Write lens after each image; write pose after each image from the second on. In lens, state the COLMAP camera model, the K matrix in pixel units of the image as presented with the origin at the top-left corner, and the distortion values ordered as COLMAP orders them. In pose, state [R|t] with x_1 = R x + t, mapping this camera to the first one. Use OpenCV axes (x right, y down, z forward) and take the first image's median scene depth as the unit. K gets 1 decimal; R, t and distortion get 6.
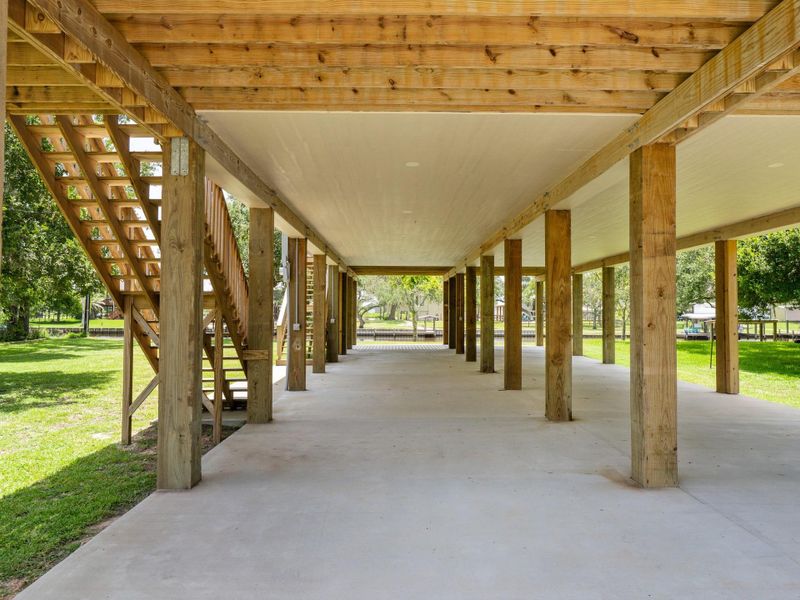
lens RADIAL K [[605.8, 0, 400.0], [0, 605.8, 300.0], [0, 0, 1]] dist [-0.003445, -0.000751]
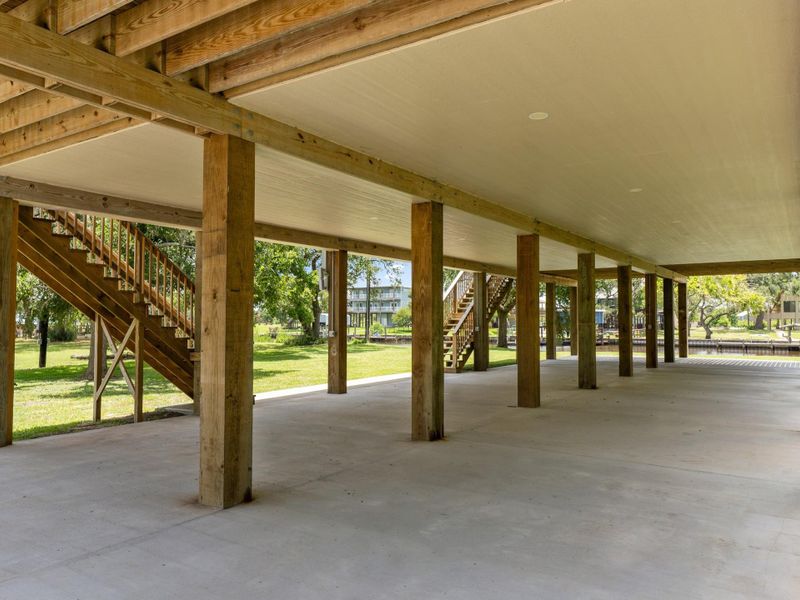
lens RADIAL K [[605.8, 0, 400.0], [0, 605.8, 300.0], [0, 0, 1]] dist [-0.003445, -0.000751]
pose [[0.834019, -0.025851, -0.551130, 0.454936], [0.017162, 0.999634, -0.020917, 0.007752], [0.551469, 0.007987, 0.834157, 0.148273]]
